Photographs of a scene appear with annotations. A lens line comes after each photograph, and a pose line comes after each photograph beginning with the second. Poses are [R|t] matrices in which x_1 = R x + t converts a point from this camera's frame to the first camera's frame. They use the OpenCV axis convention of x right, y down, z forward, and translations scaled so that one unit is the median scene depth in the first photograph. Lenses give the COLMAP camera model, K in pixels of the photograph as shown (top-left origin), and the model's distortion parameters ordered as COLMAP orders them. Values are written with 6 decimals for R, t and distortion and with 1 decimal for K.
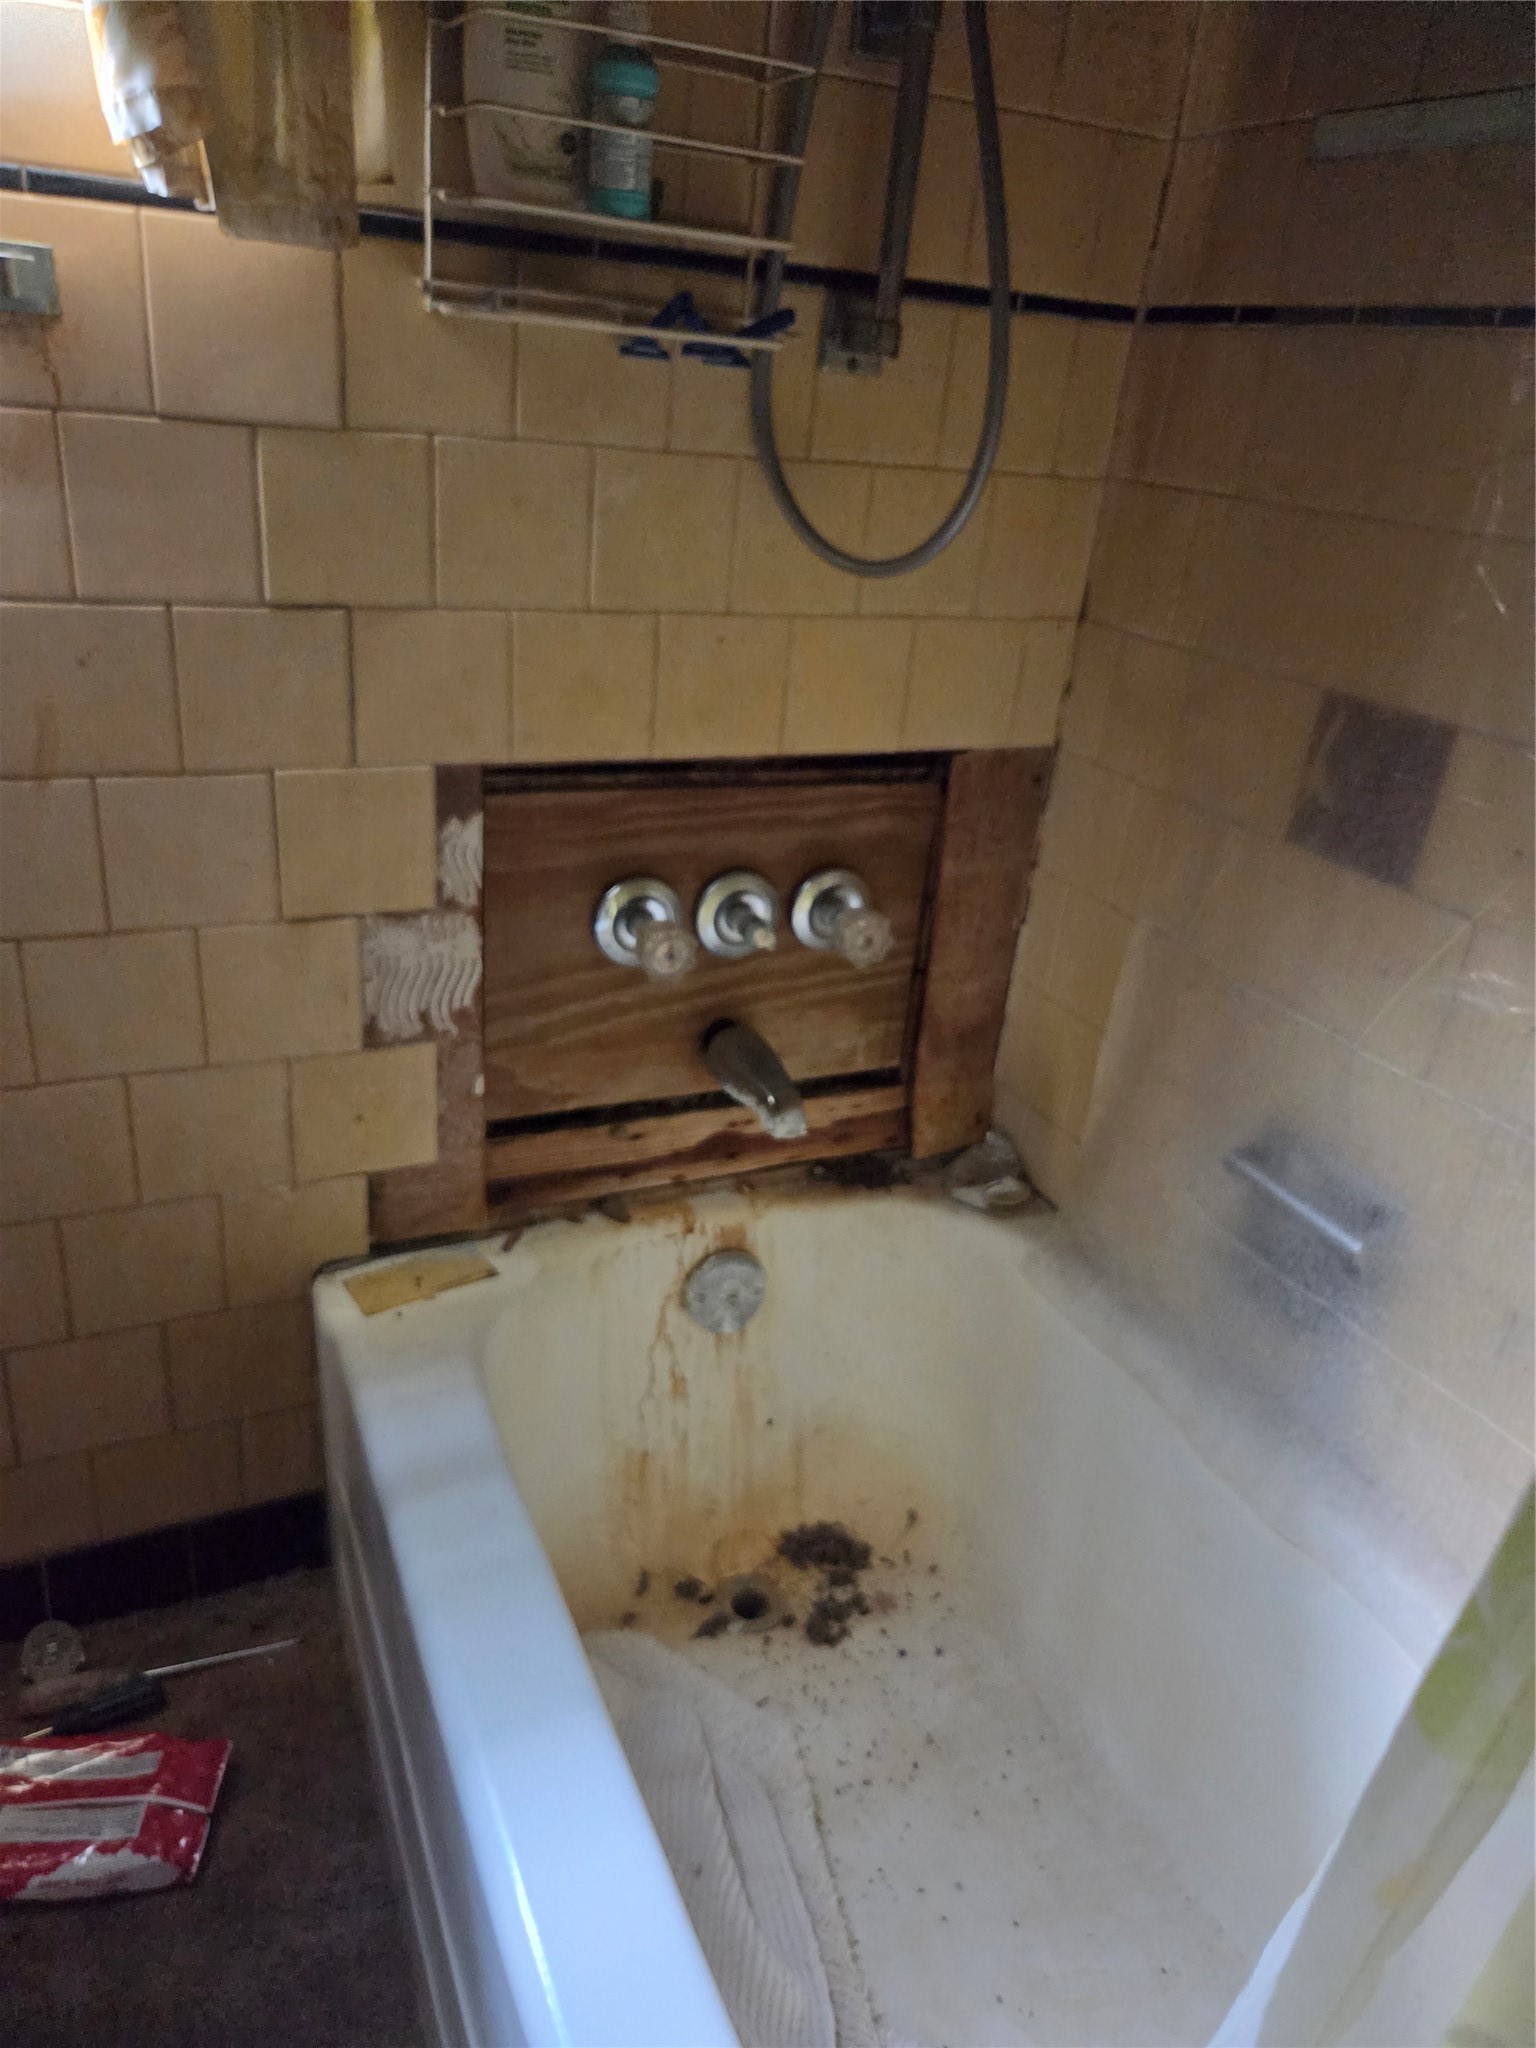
lens RADIAL K [[1410.4, 0, 768.0], [0, 1410.4, 1024.0], [0, 0, 1]] dist [0.002190, -0.000292]
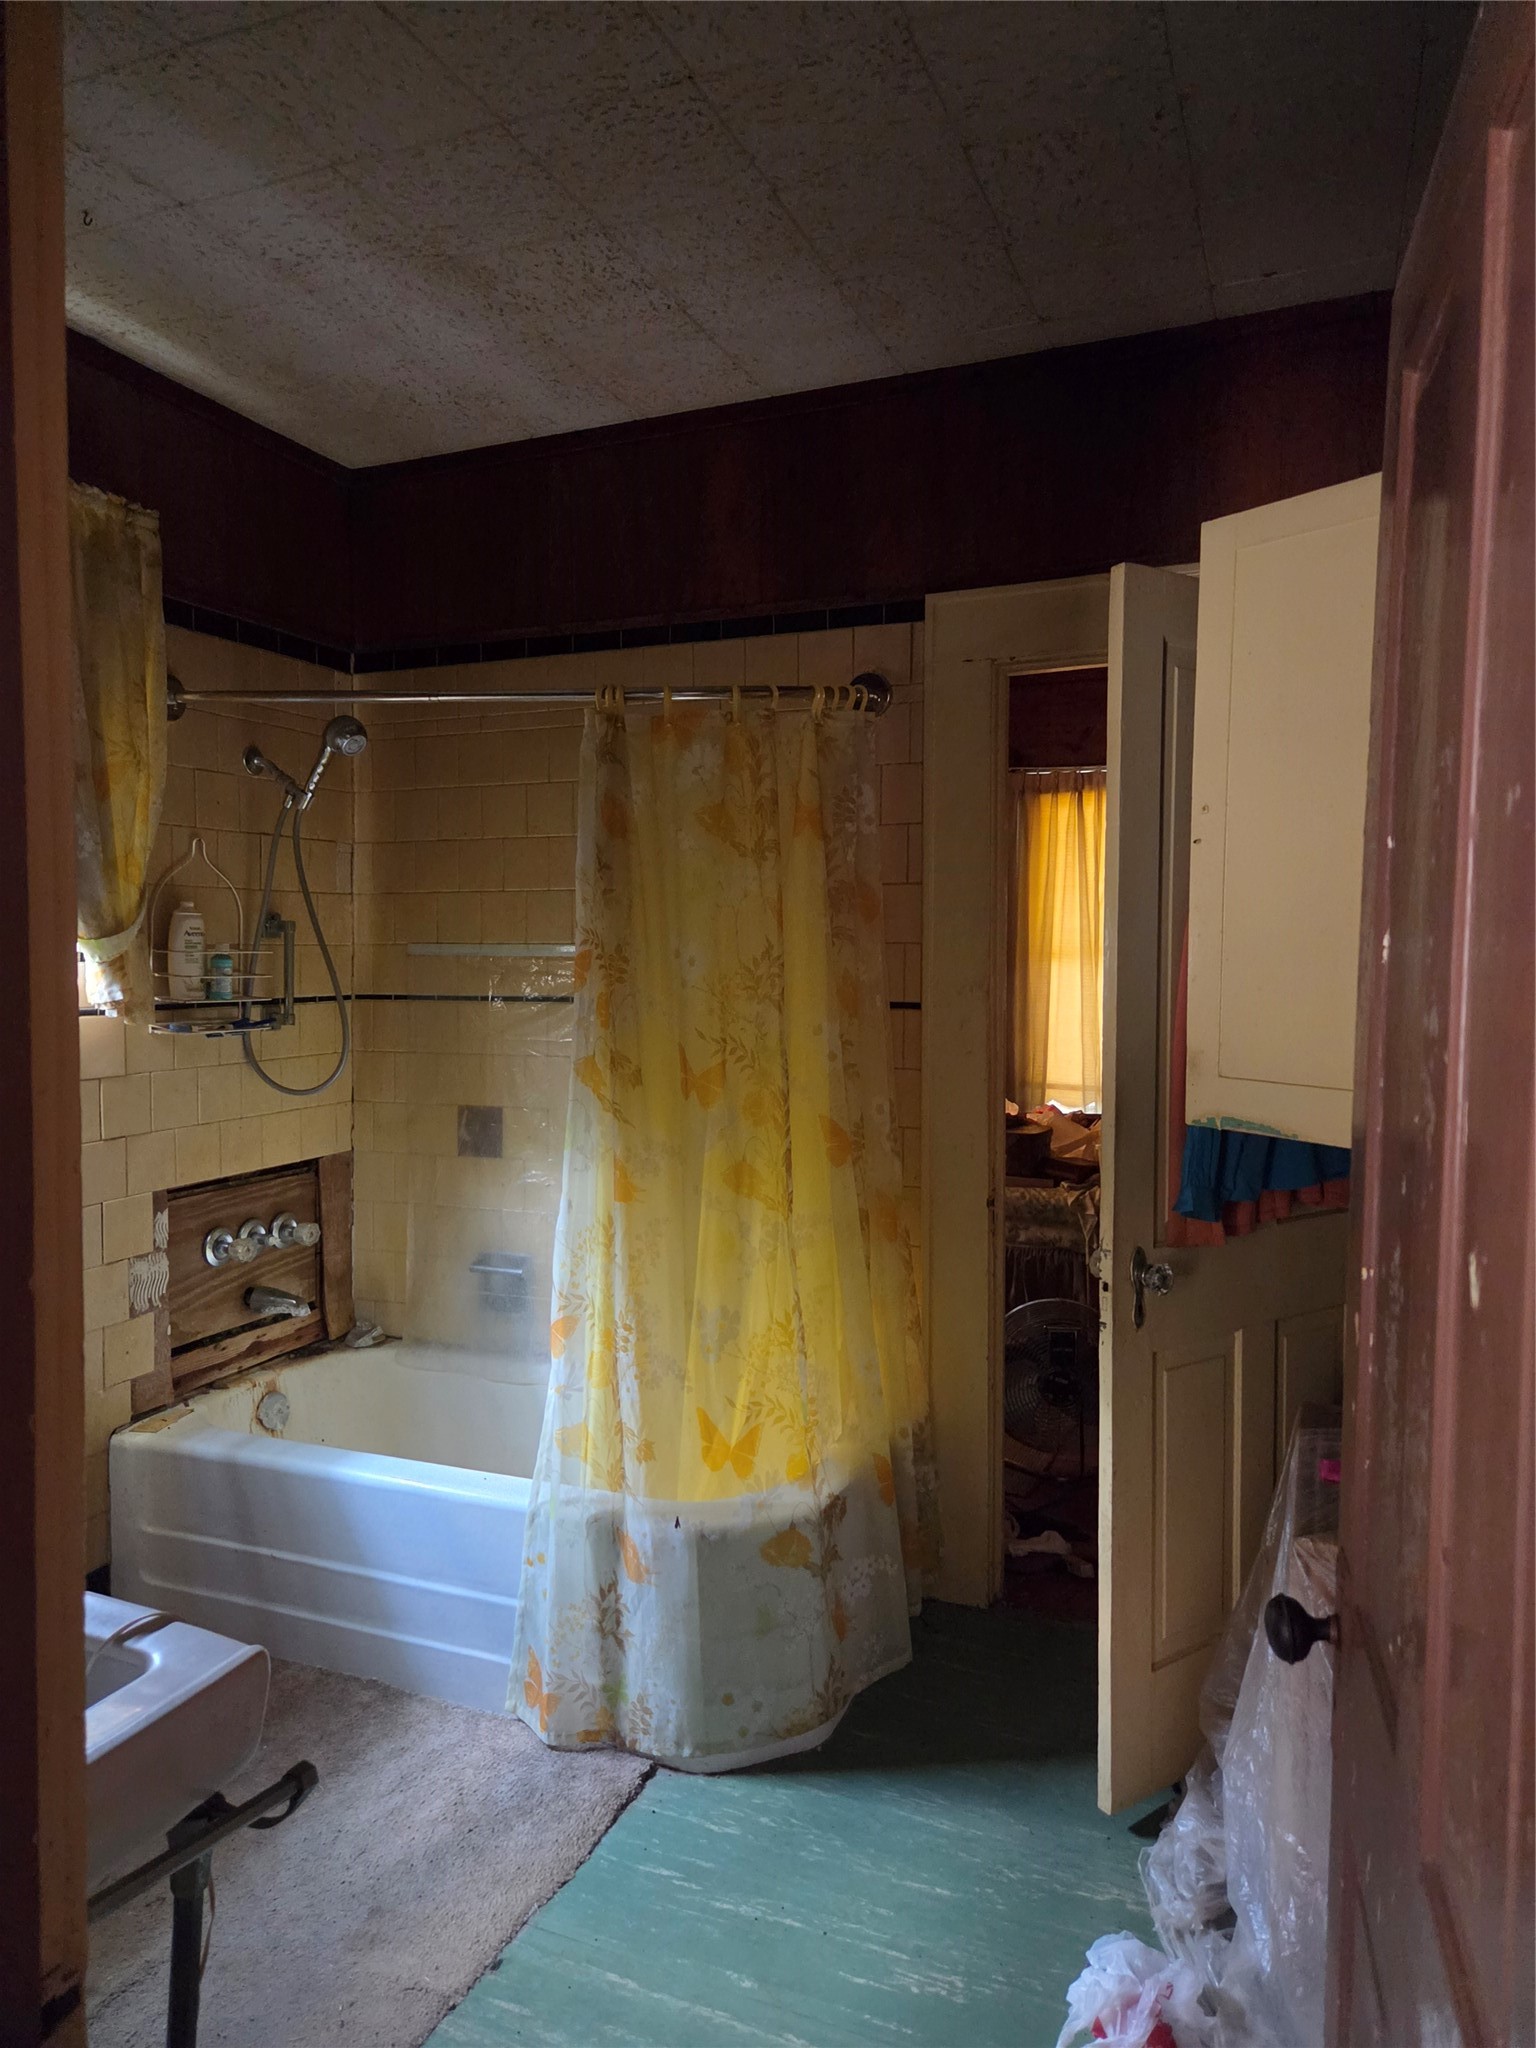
lens RADIAL K [[1410.4, 0, 768.0], [0, 1410.4, 1024.0], [0, 0, 1]] dist [0.002190, -0.000292]
pose [[0.737981, -0.124194, 0.663294, -0.935828], [0.340674, 0.917036, -0.207330, 0.390435], [-0.582516, 0.378973, 0.719065, -1.397860]]
